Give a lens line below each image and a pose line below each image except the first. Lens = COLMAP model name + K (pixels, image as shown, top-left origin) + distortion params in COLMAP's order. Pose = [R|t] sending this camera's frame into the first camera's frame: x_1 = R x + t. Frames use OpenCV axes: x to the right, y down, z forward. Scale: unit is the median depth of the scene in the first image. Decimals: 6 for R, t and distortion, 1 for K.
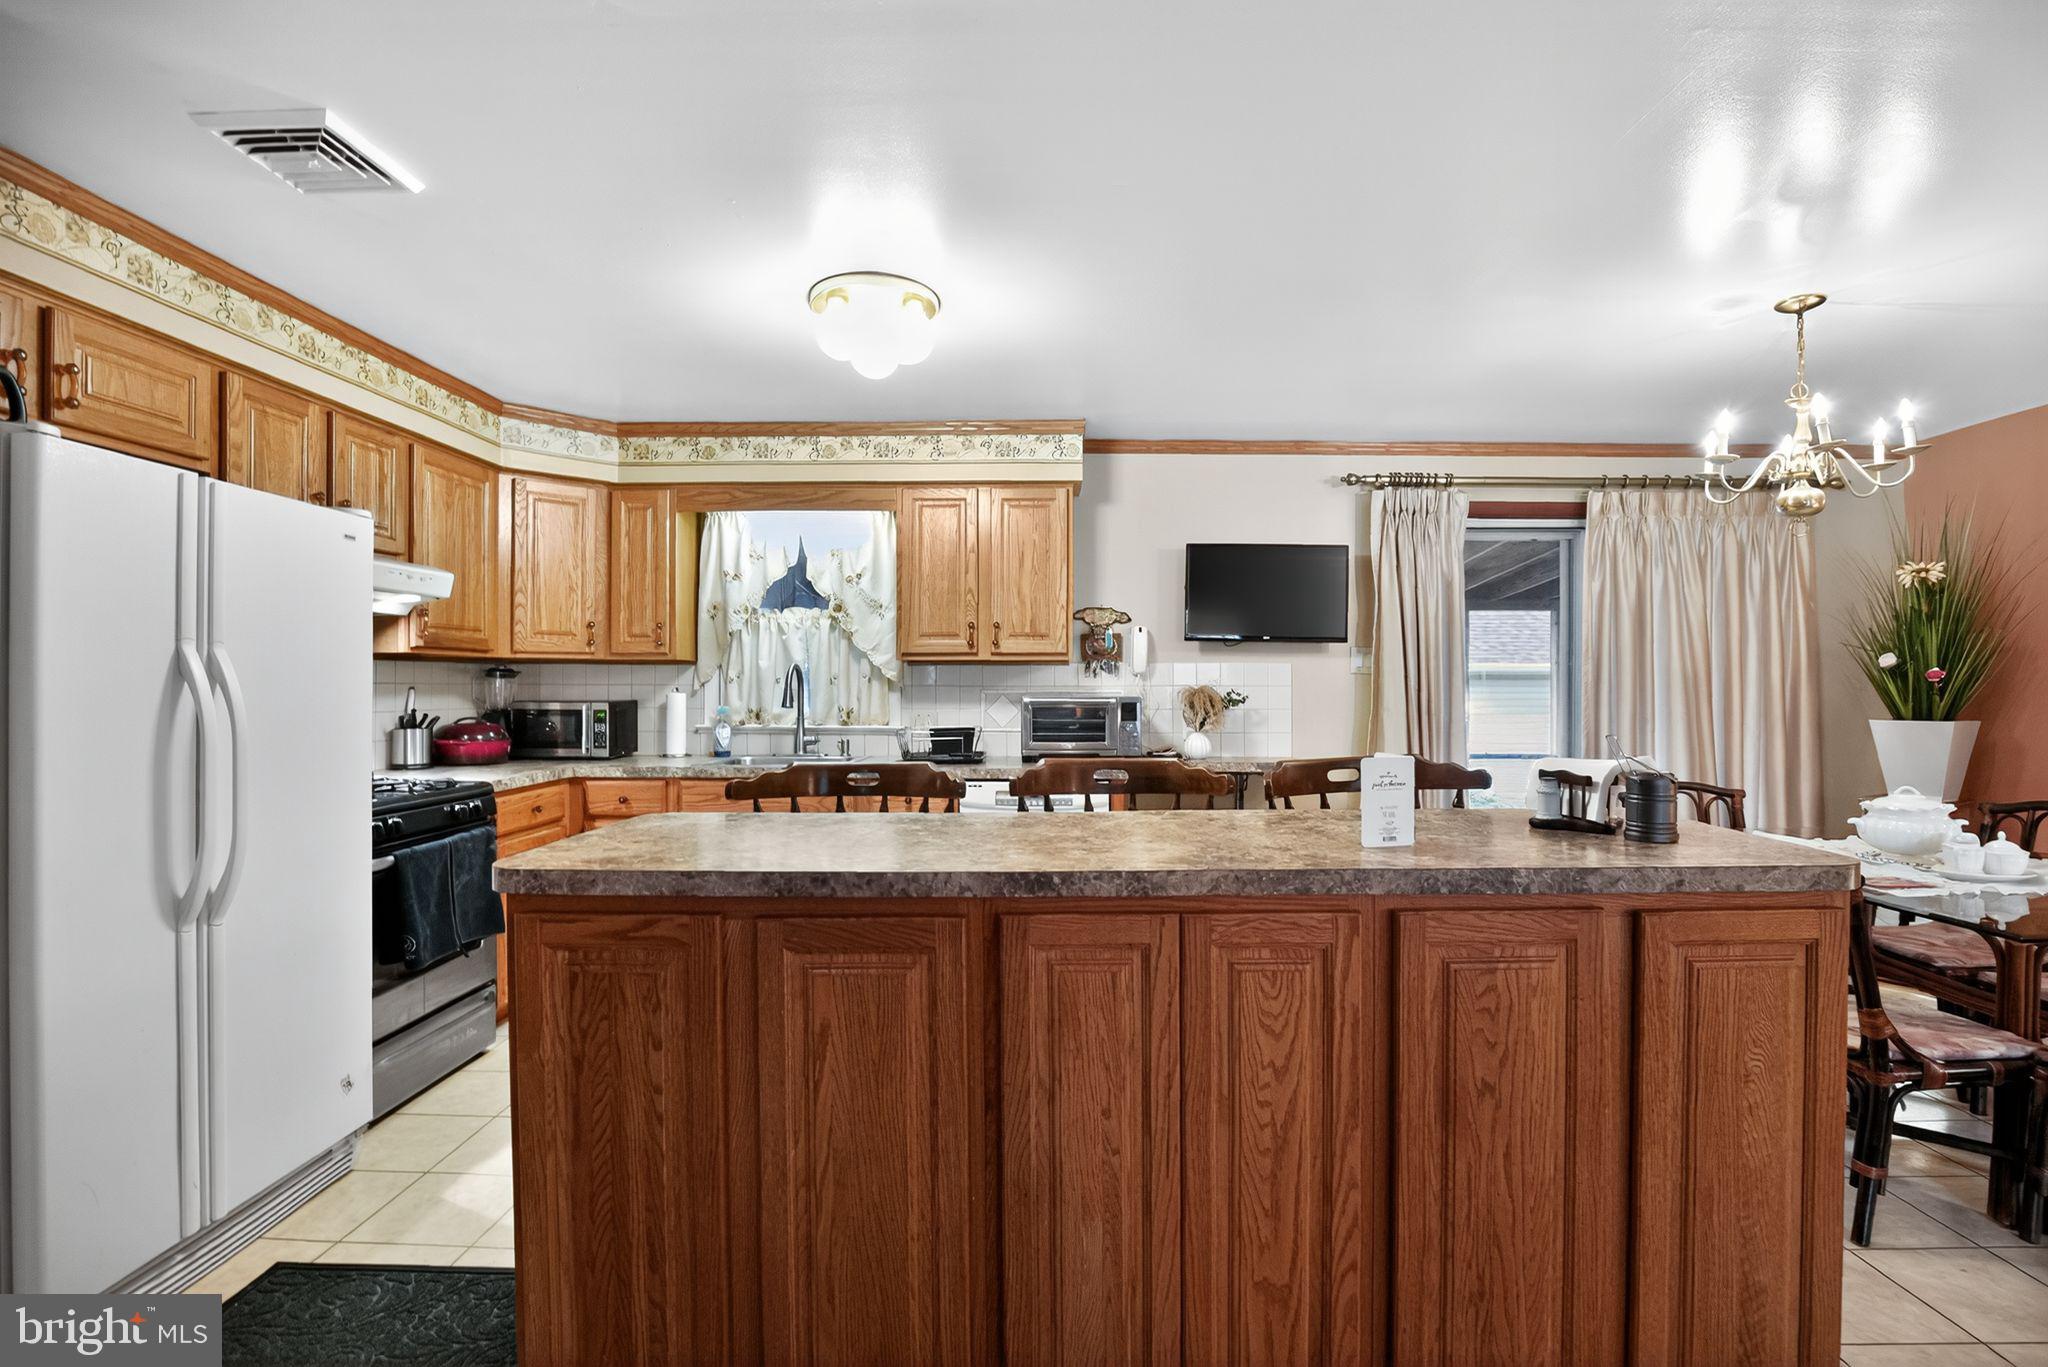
lens RADIAL K [[948.6, 0, 1031.0], [0, 948.6, 680.8], [0, 0, 1]] dist [-0.033161, 0.001691]
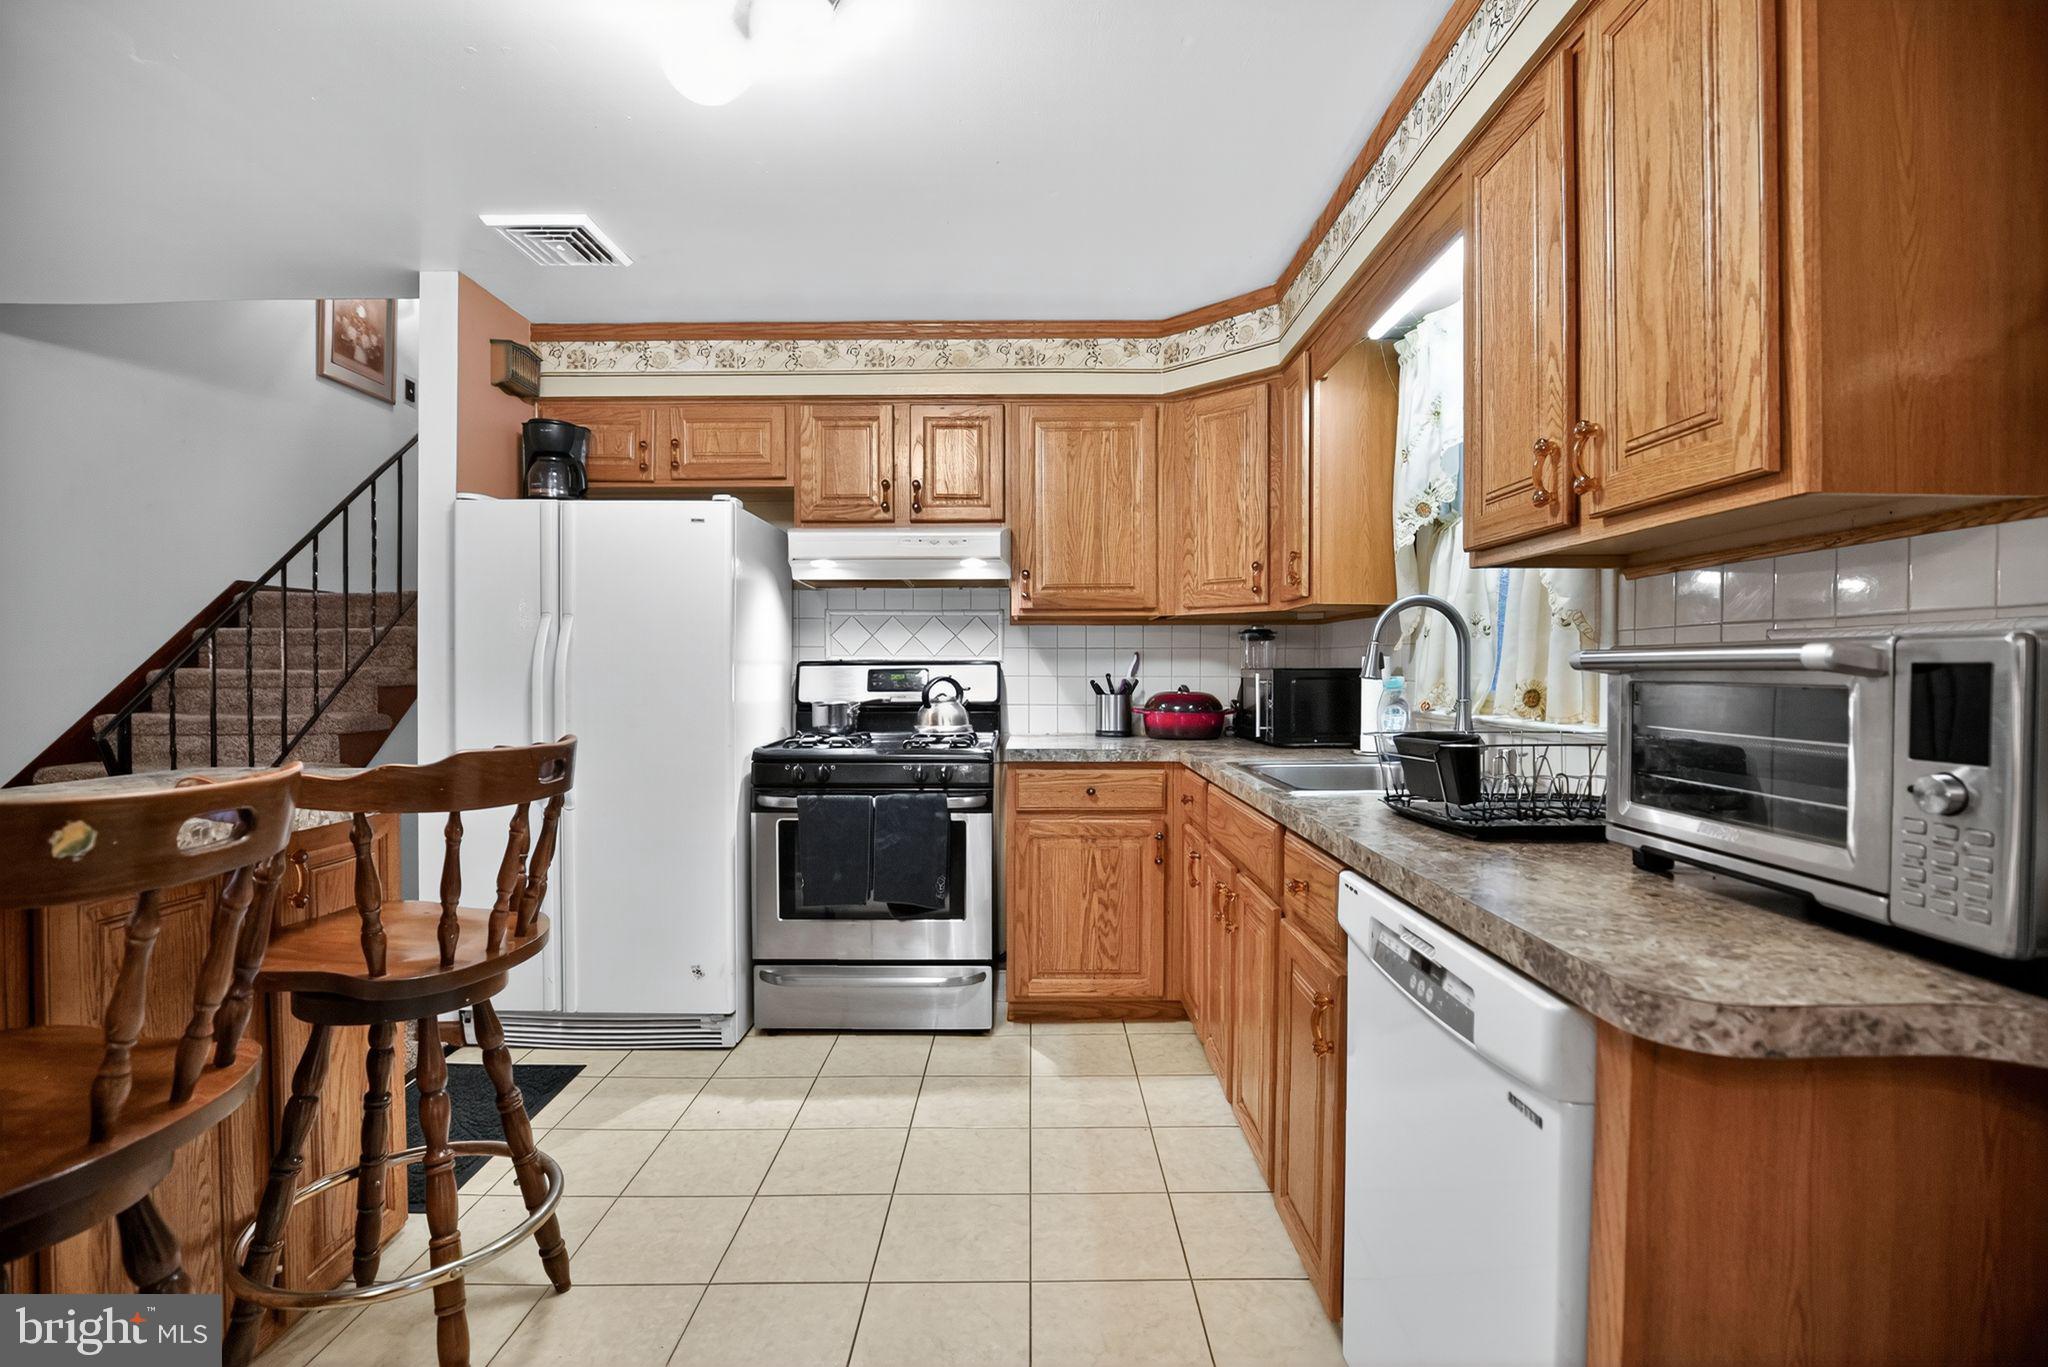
lens RADIAL K [[948.6, 0, 1026.7], [0, 948.6, 670.7], [0, 0, 1]] dist [-0.033161, 0.001691]
pose [[0.019056, -0.000650, -0.999818, 0.283472], [0.002637, 0.999996, -0.000599, 0.023990], [0.999815, -0.002625, 0.019058, 0.800831]]
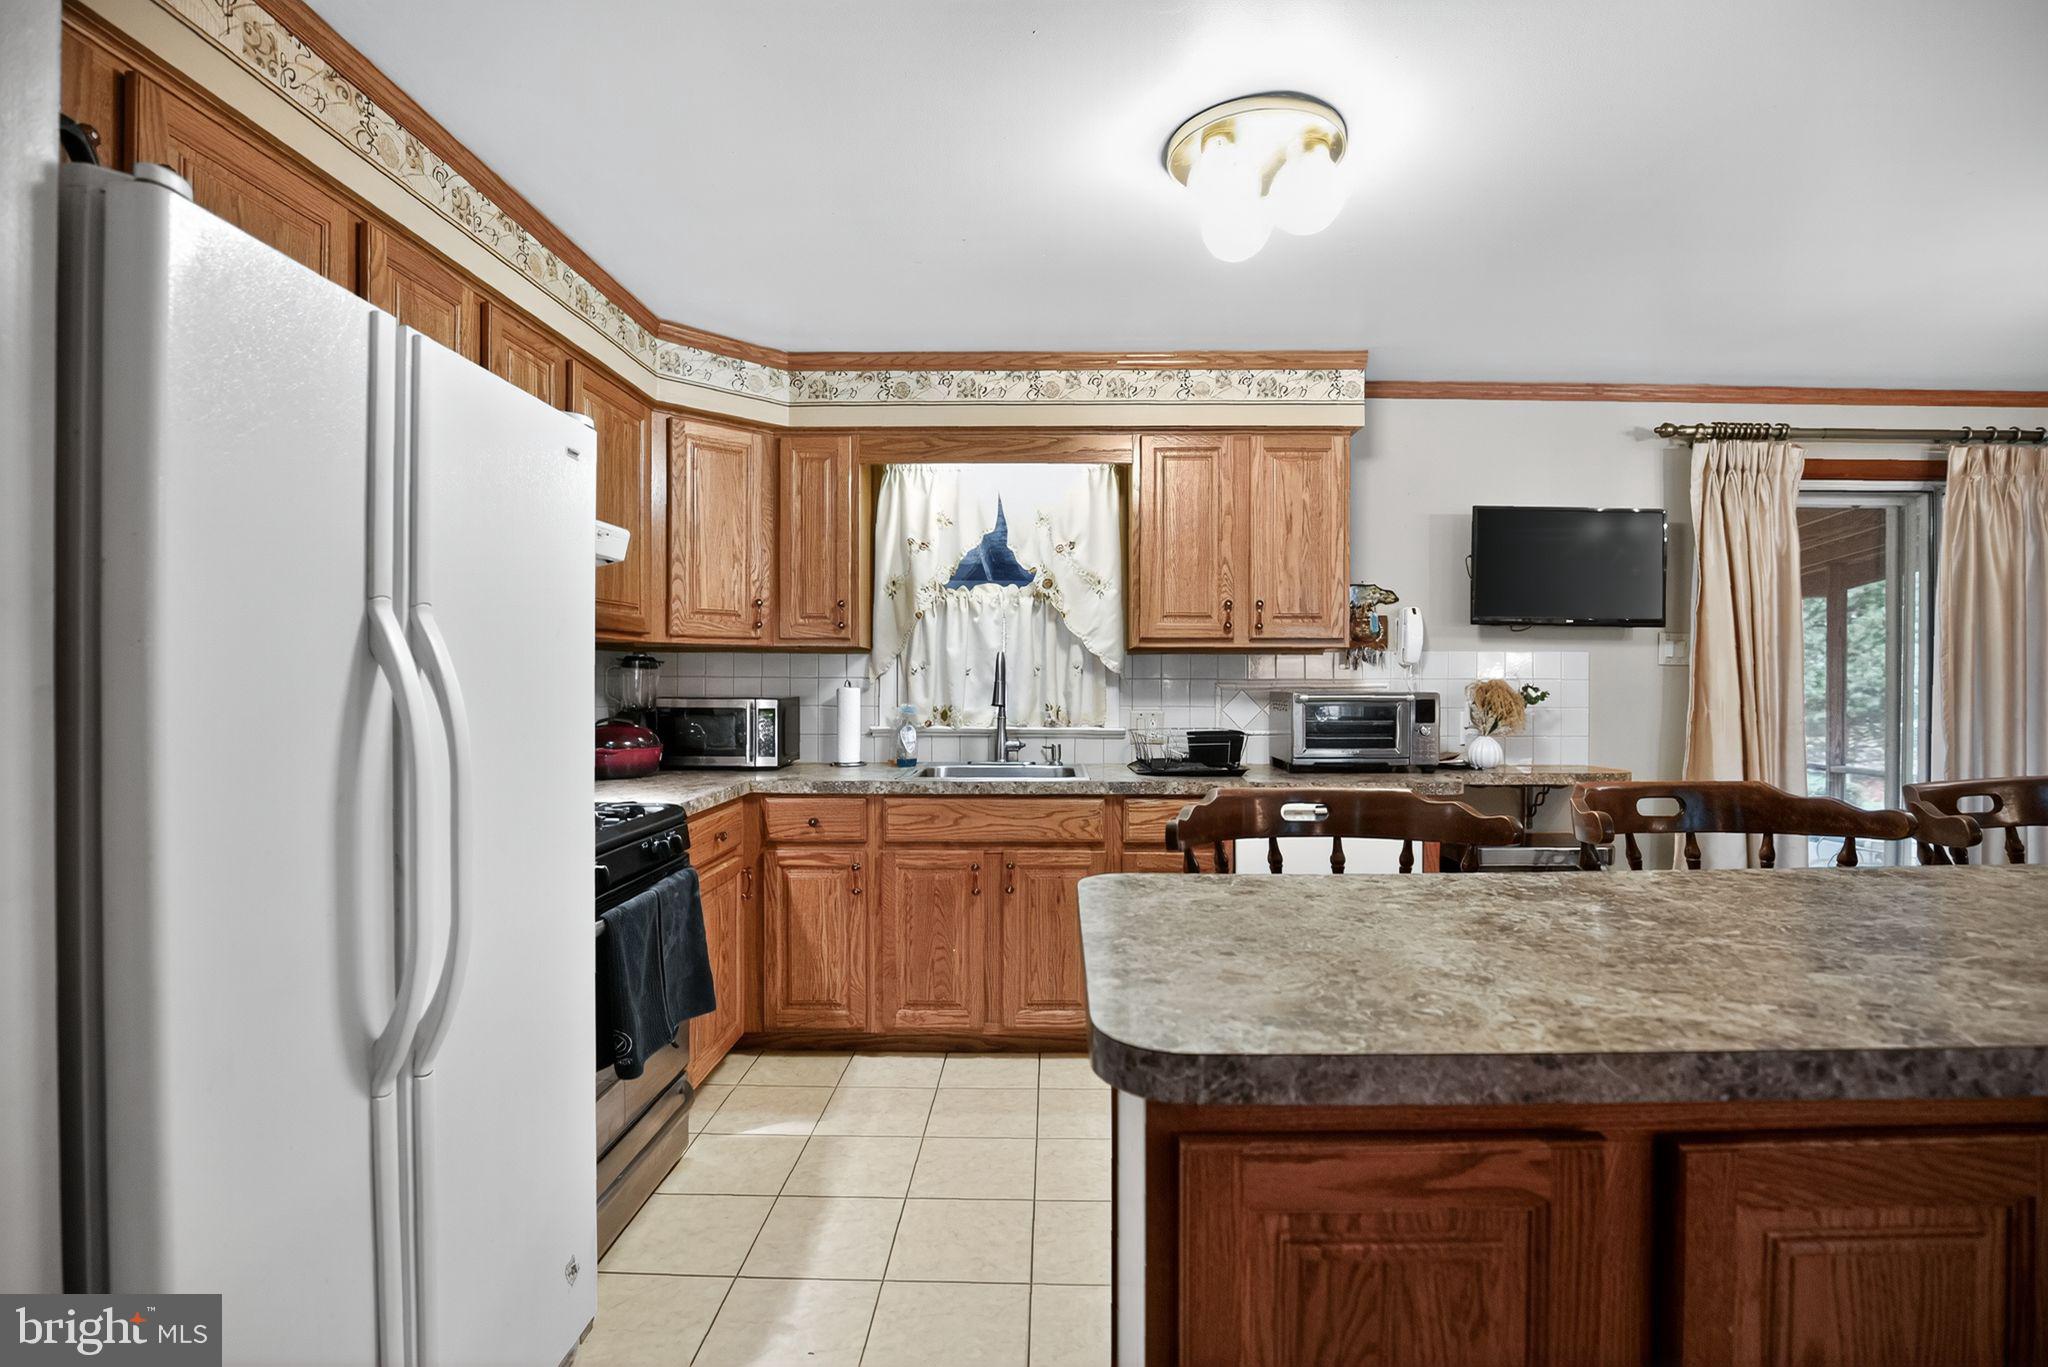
lens RADIAL K [[948.6, 0, 1026.4], [0, 948.6, 681.5], [0, 0, 1]] dist [-0.033161, 0.001691]
pose [[0.999996, 0.001043, -0.002766, -0.233513], [-0.001023, 0.999973, 0.007336, 0.001781], [0.002774, -0.007333, 0.999969, 0.189391]]
